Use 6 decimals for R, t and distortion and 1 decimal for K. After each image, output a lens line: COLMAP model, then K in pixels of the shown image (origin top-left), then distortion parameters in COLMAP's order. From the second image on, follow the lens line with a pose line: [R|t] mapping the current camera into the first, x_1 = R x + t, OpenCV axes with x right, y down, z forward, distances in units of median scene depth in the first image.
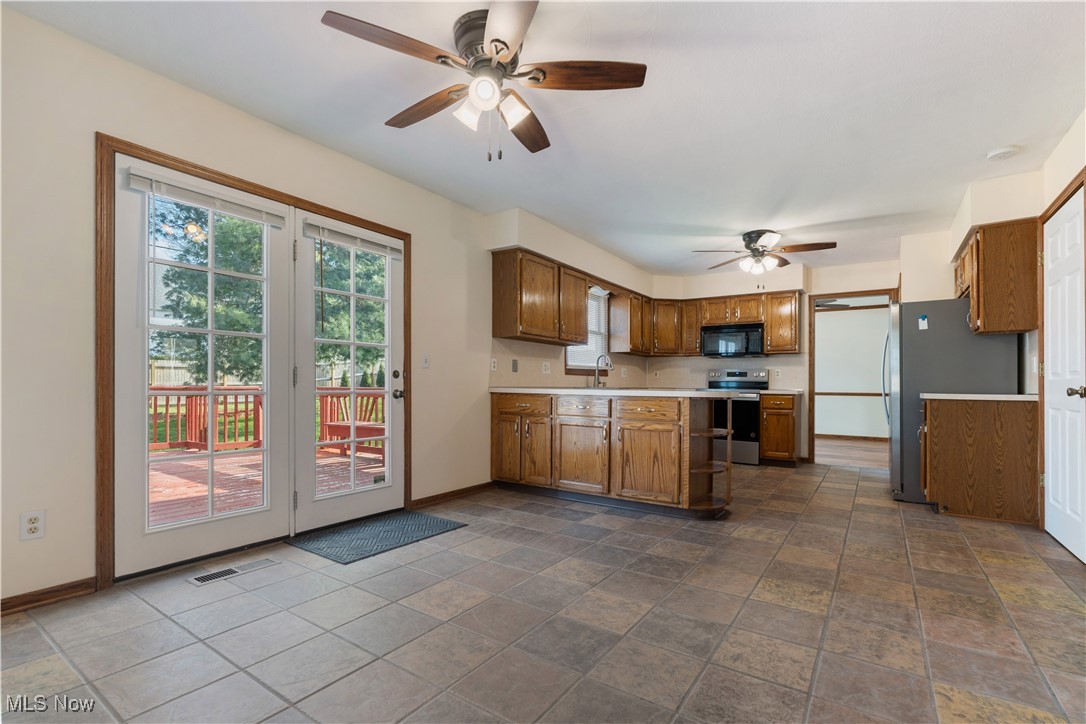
lens RADIAL K [[484.7, 0, 540.9], [0, 484.7, 386.5], [0, 0, 1]] dist [-0.019073, 0.000110]
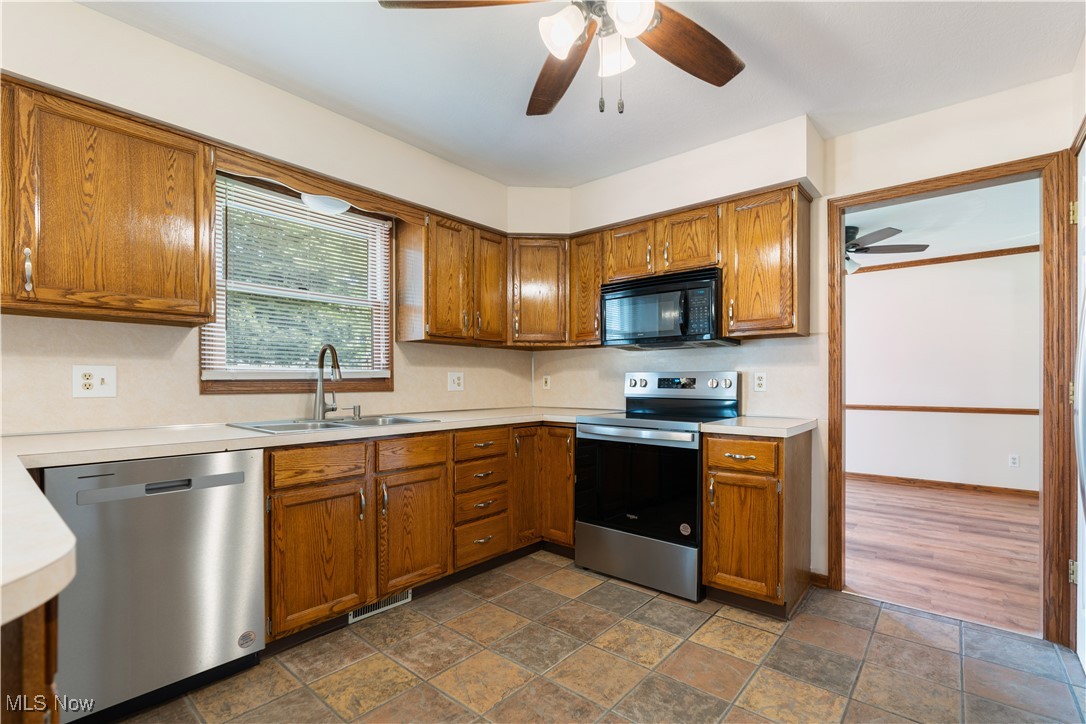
lens RADIAL K [[494.4, 0, 543.9], [0, 494.4, 389.4], [0, 0, 1]] dist [-0.010587, 0.000498]
pose [[0.995675, -0.009637, -0.092402, 0.344889], [0.010340, 0.999921, 0.007137, -0.025763], [0.092326, -0.008062, 0.995696, 0.540586]]
